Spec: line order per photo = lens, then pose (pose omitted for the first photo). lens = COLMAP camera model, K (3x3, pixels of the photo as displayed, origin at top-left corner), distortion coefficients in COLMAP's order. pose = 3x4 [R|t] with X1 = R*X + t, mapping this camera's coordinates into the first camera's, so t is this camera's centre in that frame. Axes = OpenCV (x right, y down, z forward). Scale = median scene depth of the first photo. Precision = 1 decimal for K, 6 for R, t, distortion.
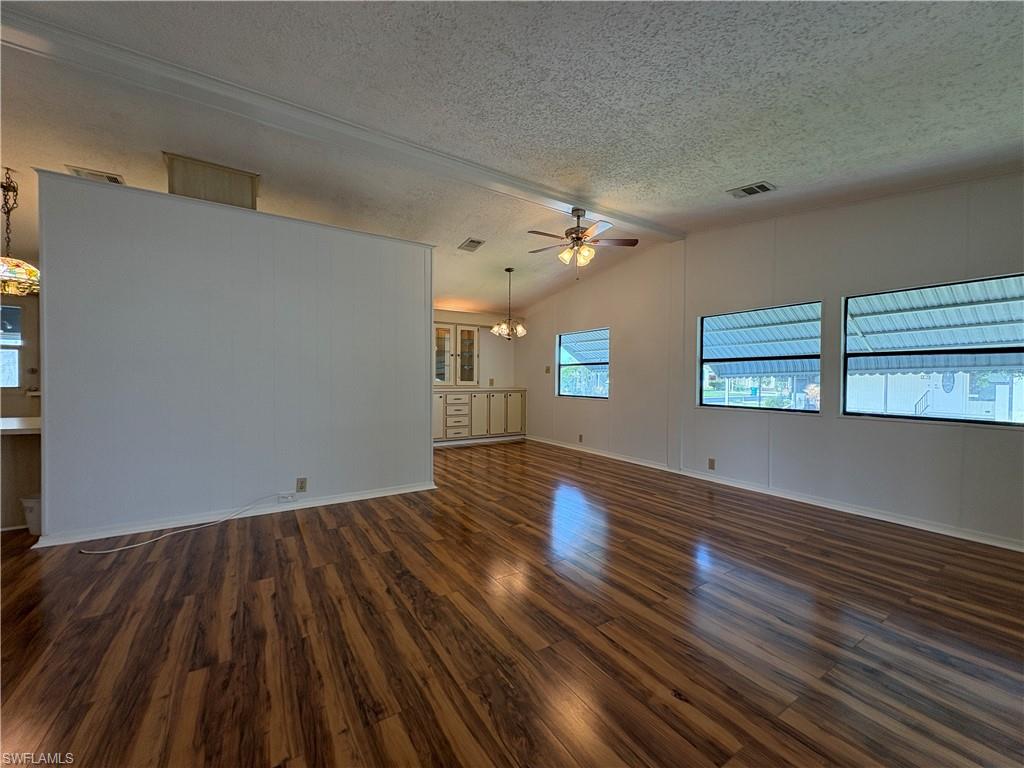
lens RADIAL K [[408.8, 0, 510.0], [0, 408.8, 381.5], [0, 0, 1]] dist [-0.000467, 0.001426]
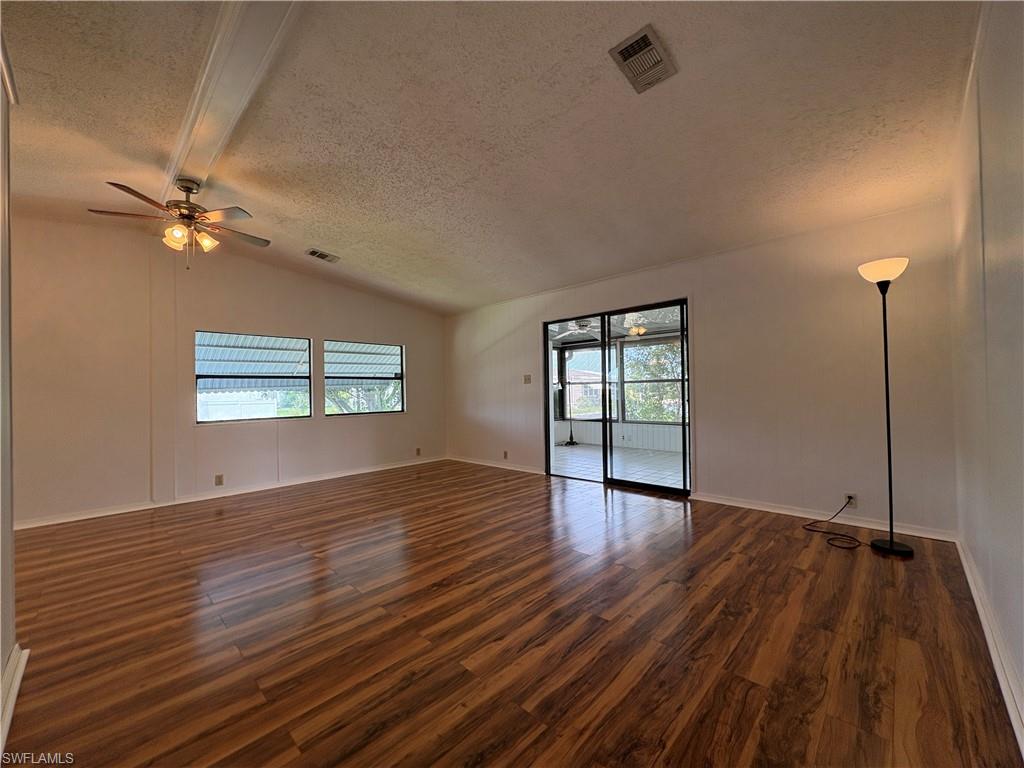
lens RADIAL K [[408.8, 0, 514.2], [0, 408.8, 382.2], [0, 0, 1]] dist [-0.000467, 0.001426]
pose [[-0.235561, 0.012483, 0.971779, -1.013450], [0.026527, 0.999628, -0.006411, -0.021321], [-0.971498, 0.024268, -0.235804, 0.808867]]
